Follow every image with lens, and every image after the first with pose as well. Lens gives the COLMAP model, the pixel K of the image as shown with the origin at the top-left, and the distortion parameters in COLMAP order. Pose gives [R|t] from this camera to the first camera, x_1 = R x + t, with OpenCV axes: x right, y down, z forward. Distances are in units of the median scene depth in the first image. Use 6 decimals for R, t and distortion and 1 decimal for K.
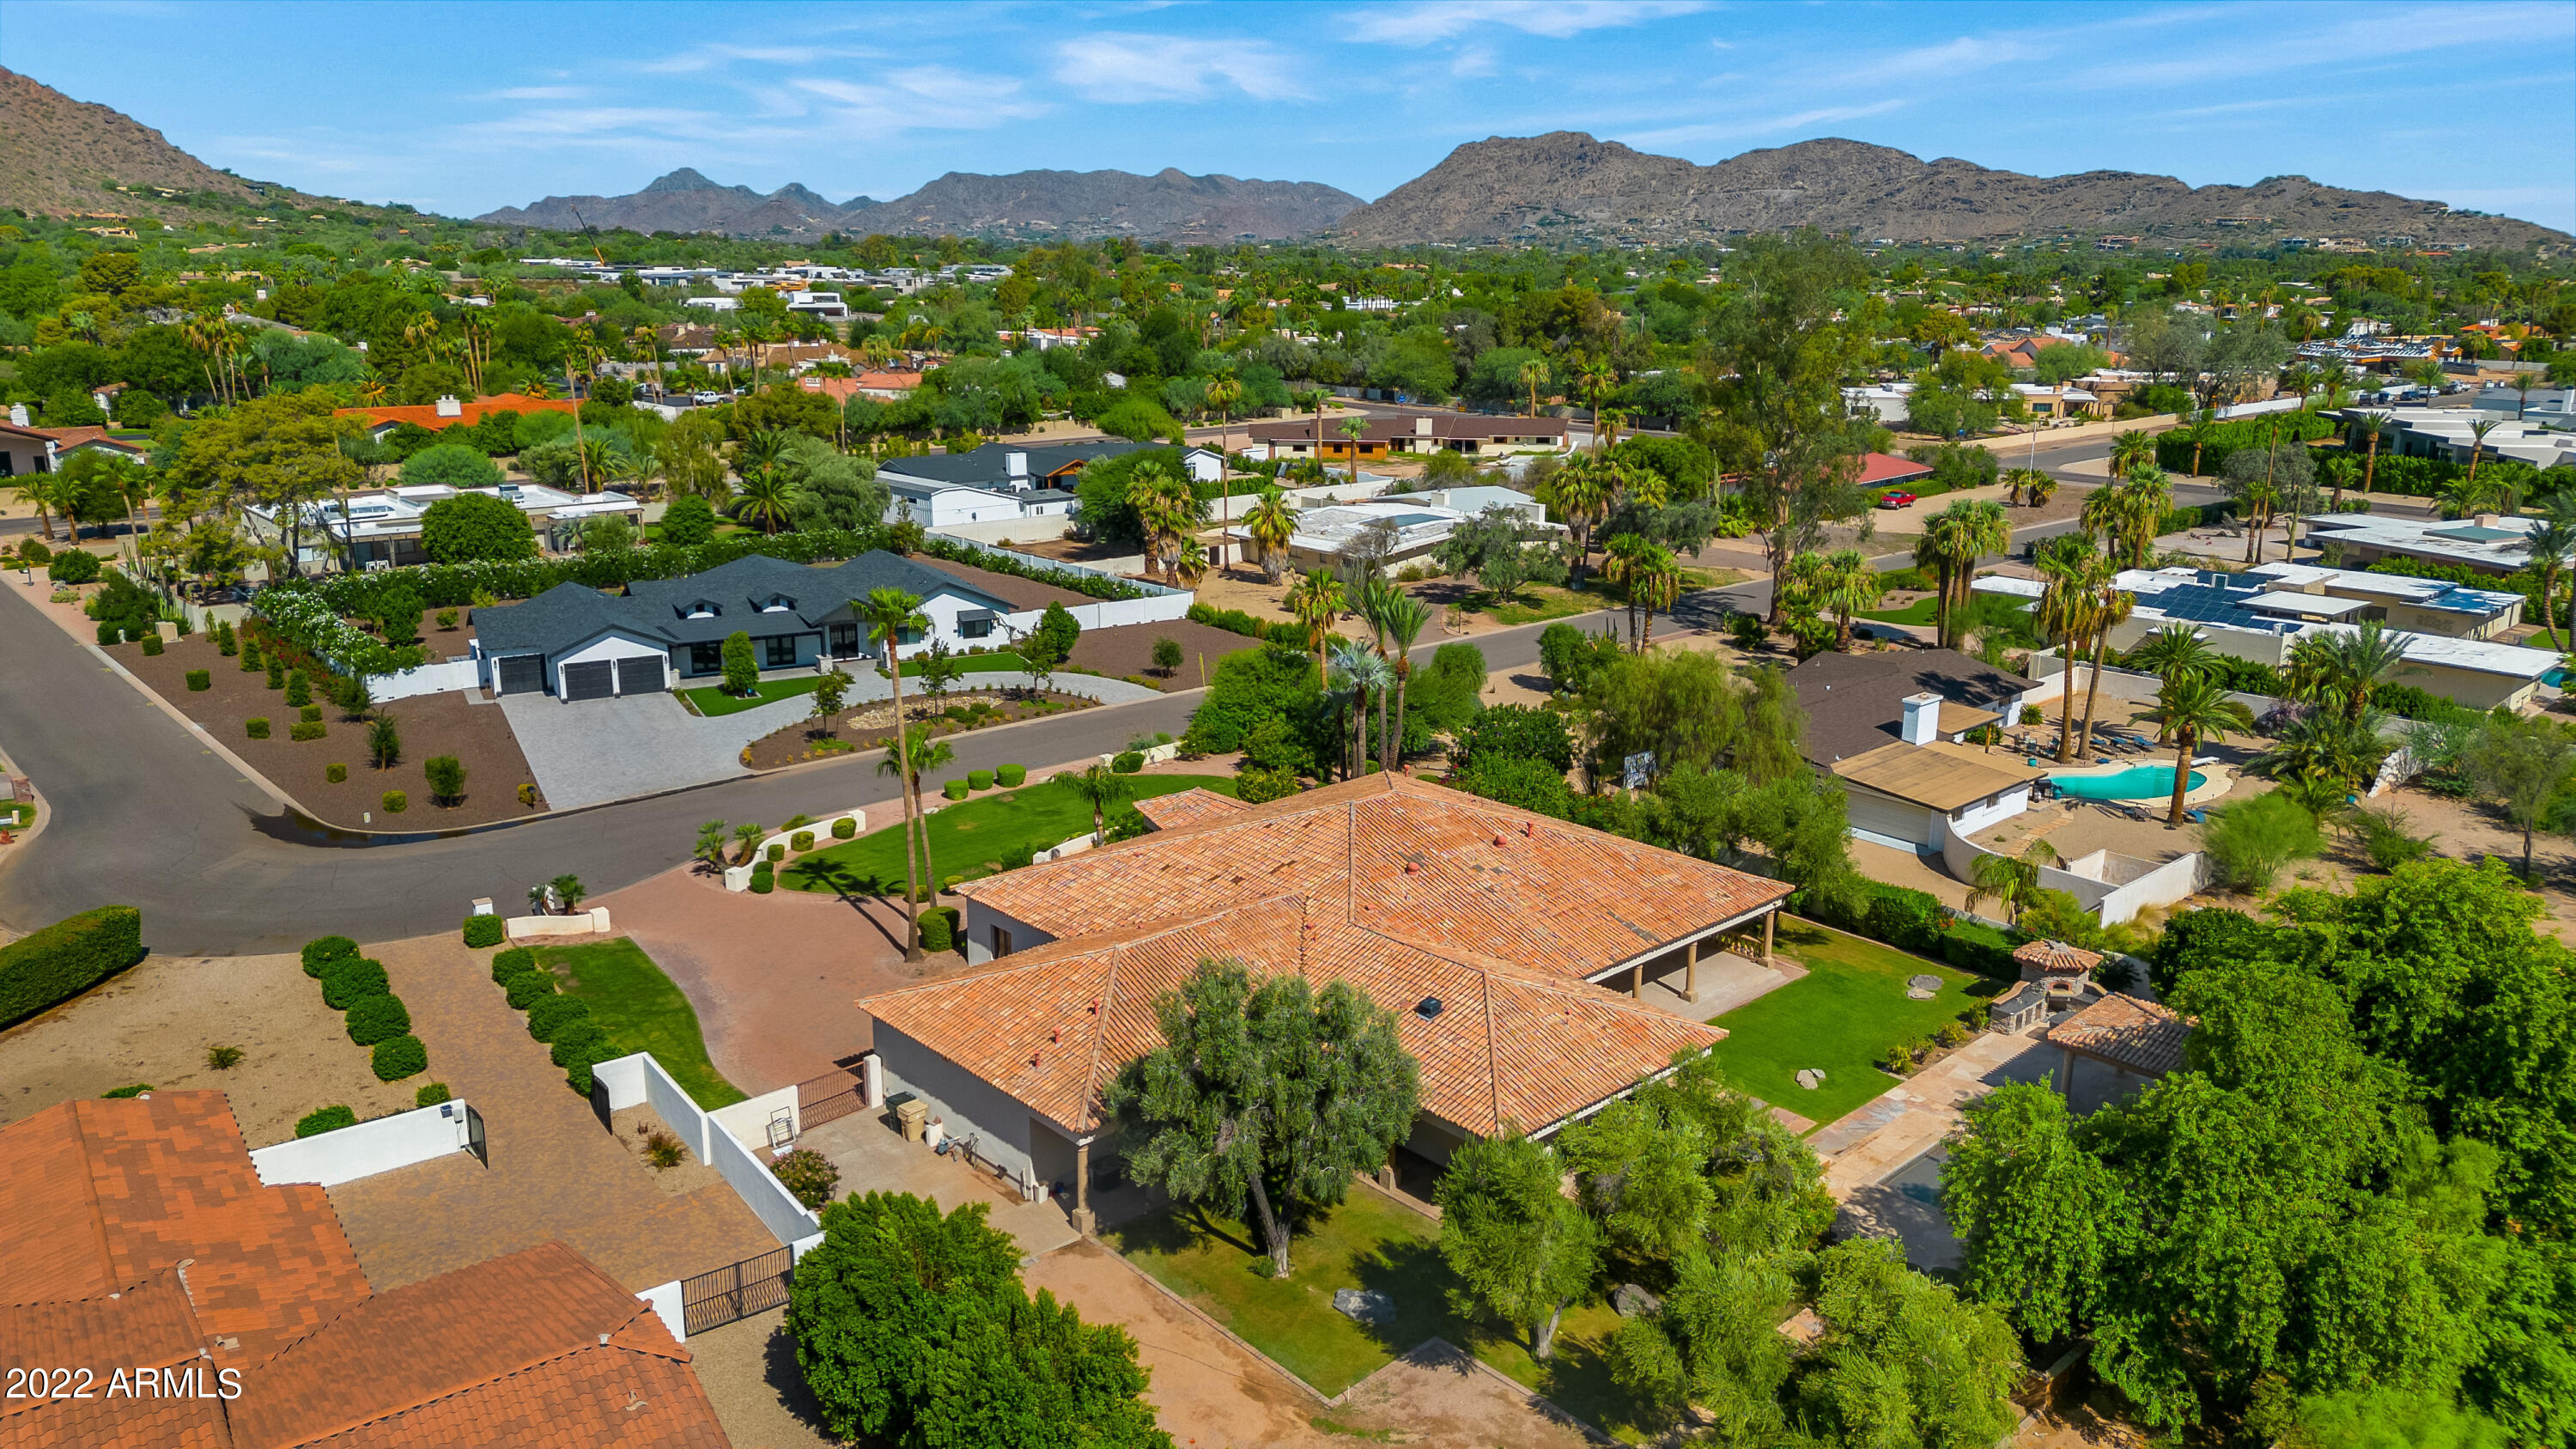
lens RADIAL K [[1823.3, 0, 1288.0], [0, 1823.3, 724.5], [0, 0, 1]] dist [0.078186, -0.087356]
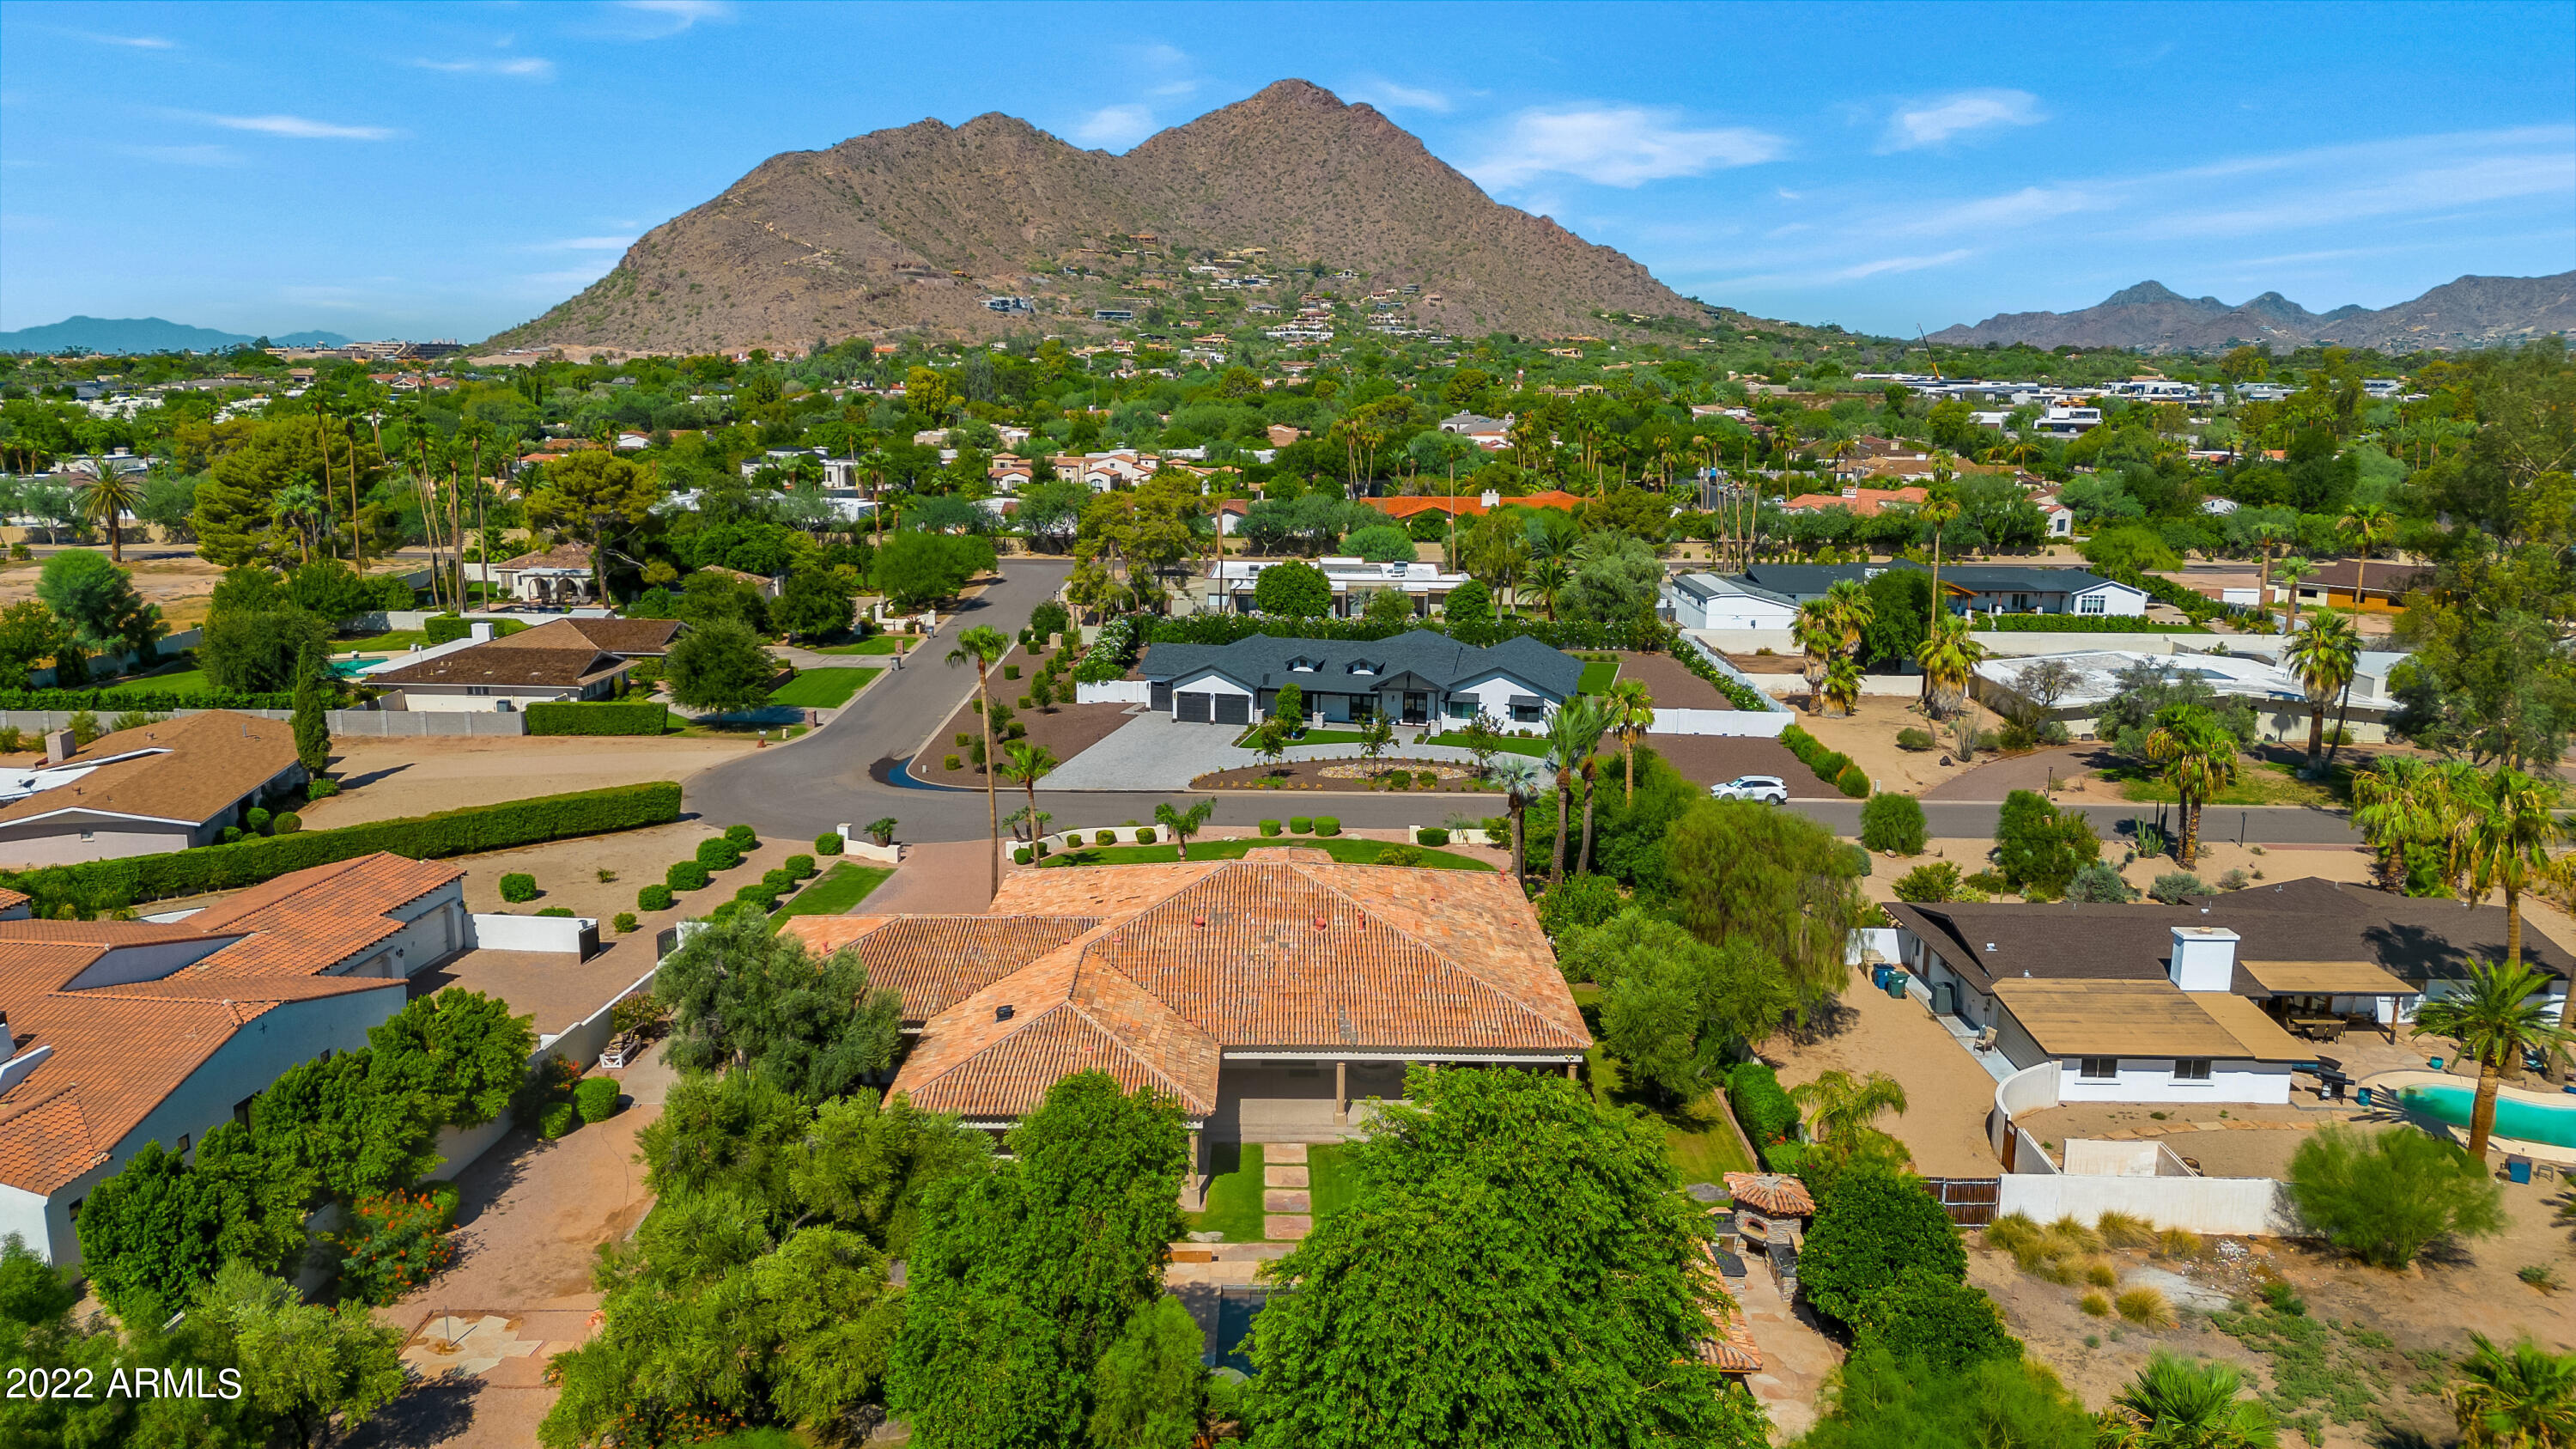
lens RADIAL K [[1811.8, 0, 1294.7], [0, 1811.8, 739.8], [0, 0, 1]] dist [0.094452, -0.111983]
pose [[0.736013, 0.142661, -0.661765, 0.349484], [-0.175592, 0.984318, 0.016904, -0.025021], [0.653799, 0.103759, 0.749521, 0.088062]]
